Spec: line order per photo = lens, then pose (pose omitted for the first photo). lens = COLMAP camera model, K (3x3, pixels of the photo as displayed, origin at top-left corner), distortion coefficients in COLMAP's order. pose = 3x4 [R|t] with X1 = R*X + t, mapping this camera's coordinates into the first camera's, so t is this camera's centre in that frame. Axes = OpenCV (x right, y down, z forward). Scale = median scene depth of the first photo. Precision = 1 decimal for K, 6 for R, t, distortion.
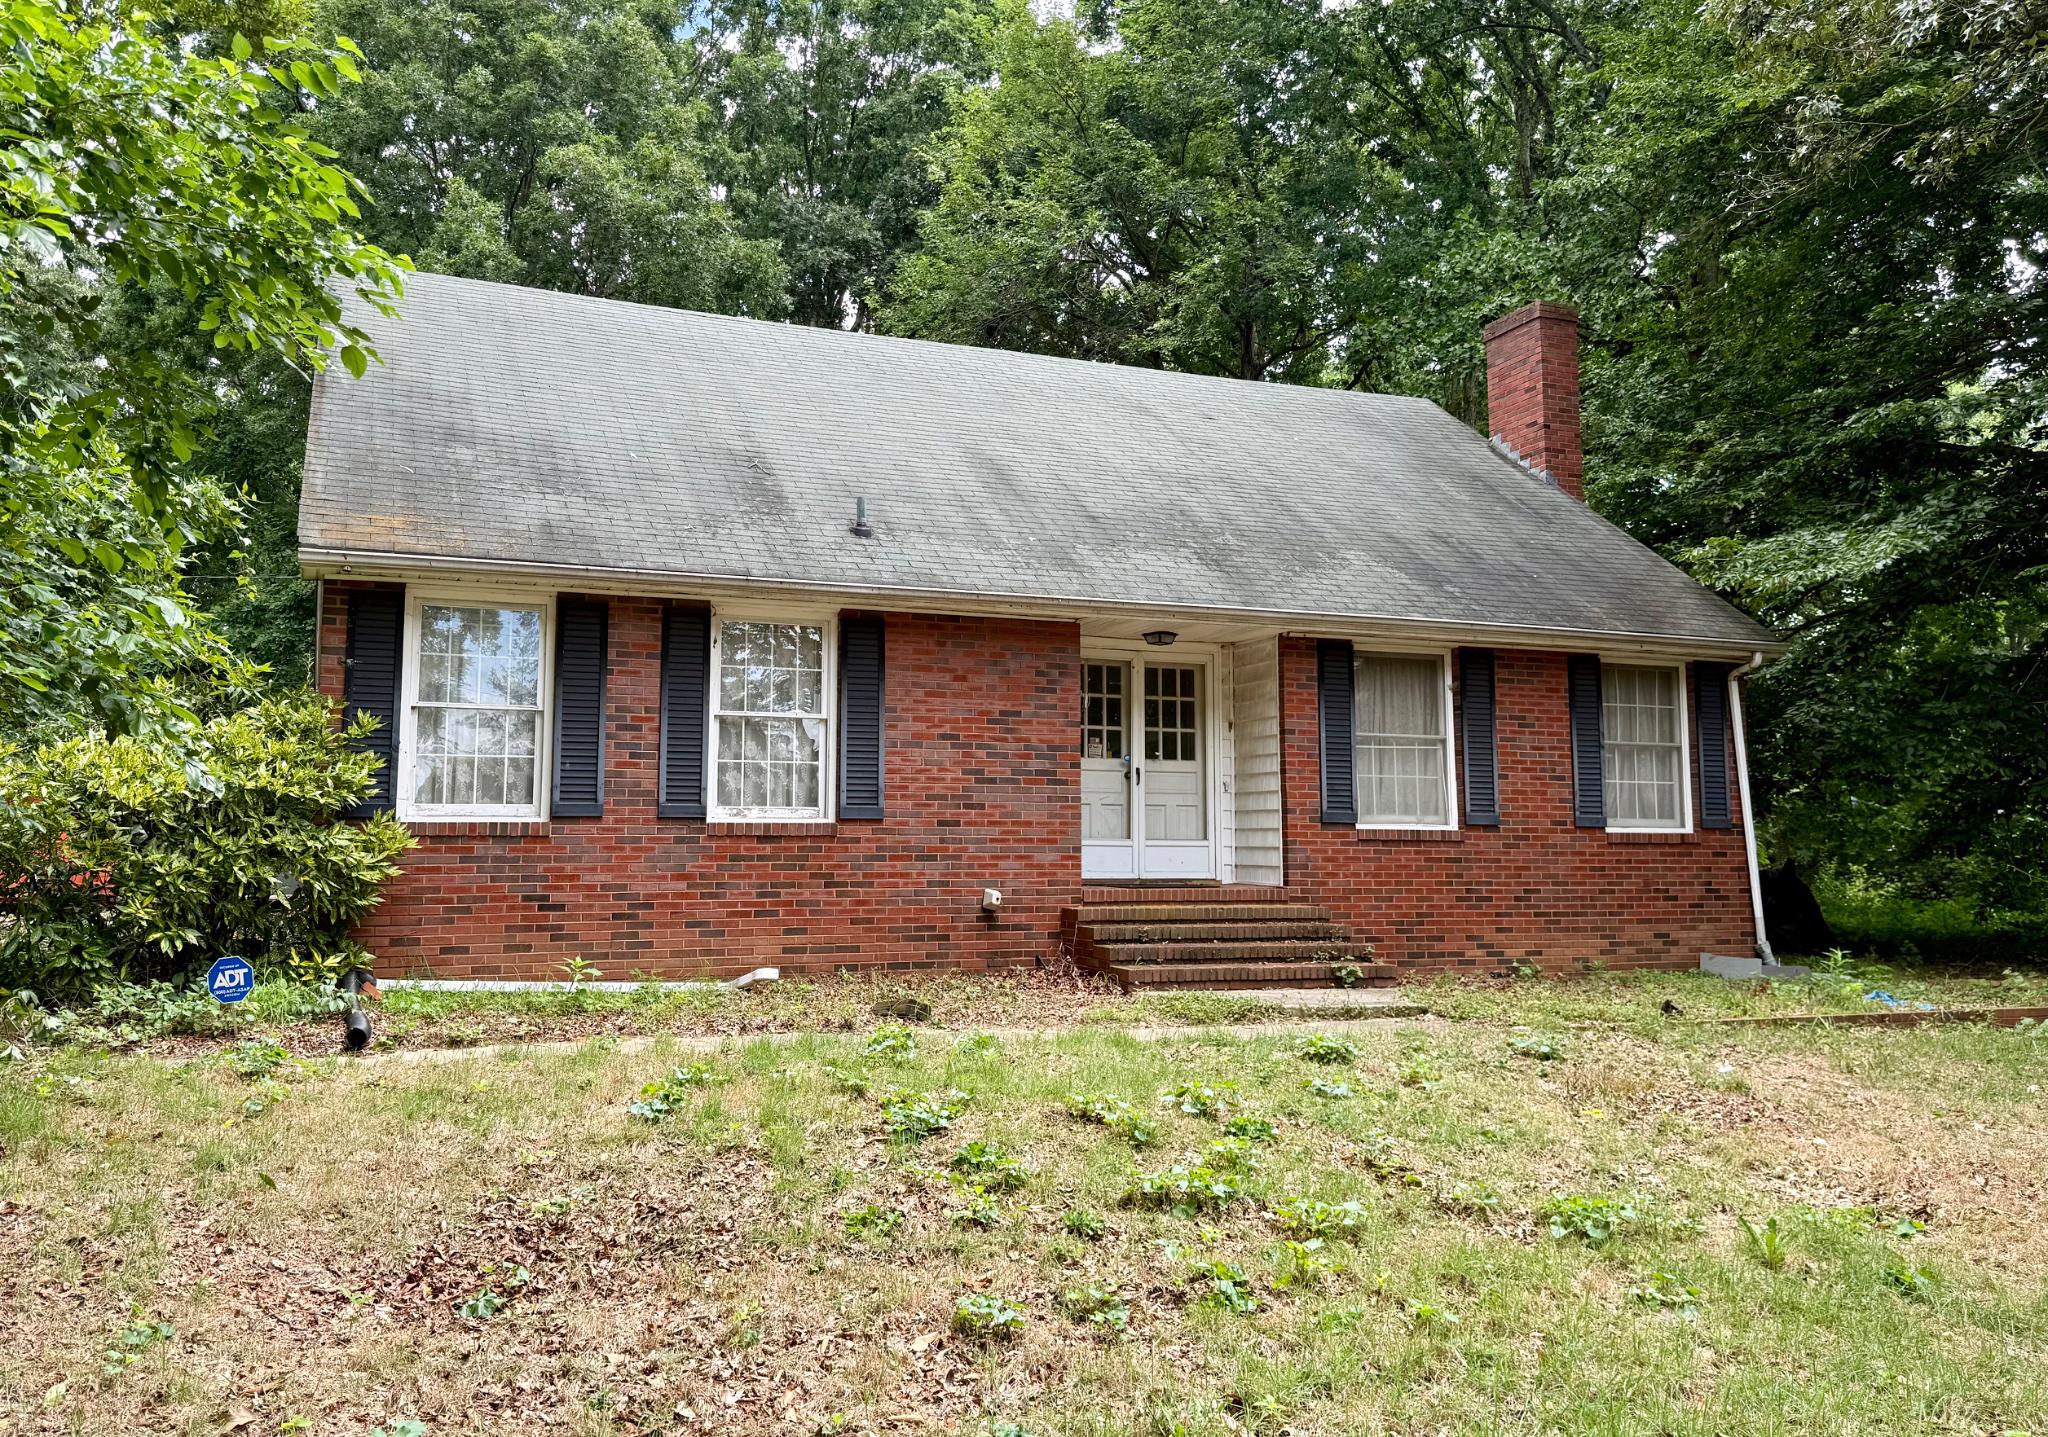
lens RADIAL K [[1690.1, 0, 1024.0], [0, 1690.1, 718.5], [0, 0, 1]] dist [-0.000390, -0.000625]
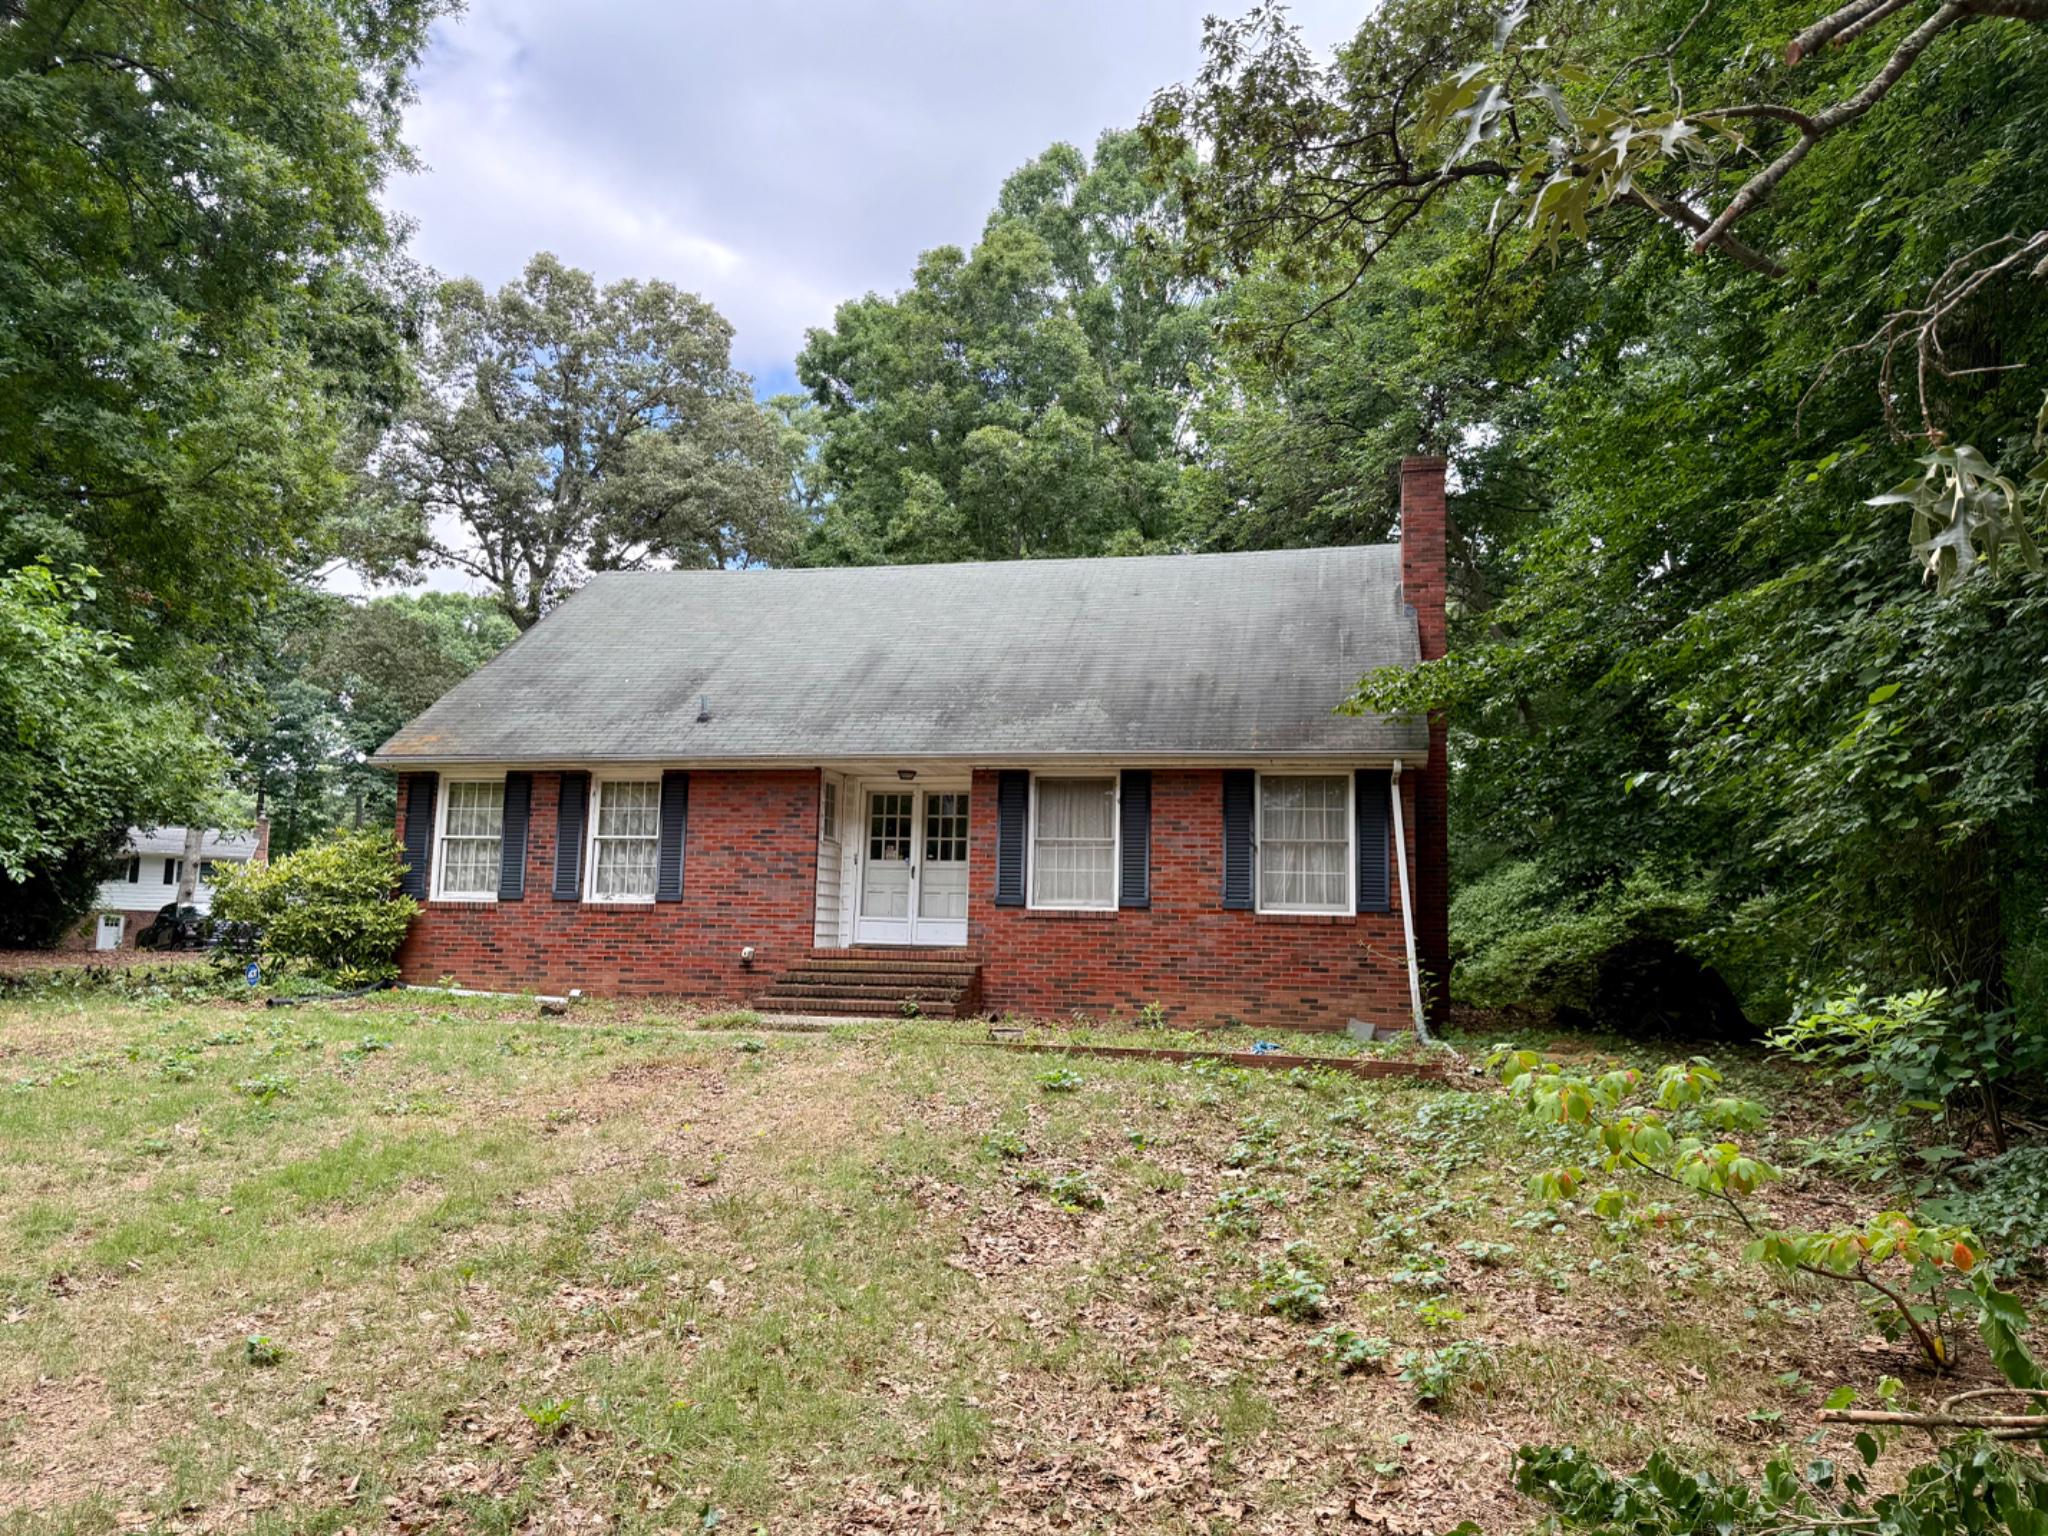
lens RADIAL K [[1467.4, 0, 1024.0], [0, 1467.4, 768.0], [0, 0, 1]] dist [0.033513, -0.025937]
pose [[0.835006, -0.051093, -0.547863, 0.835232], [0.026358, 0.998251, -0.052922, 0.014531], [0.549609, 0.029750, 0.834892, 0.017270]]
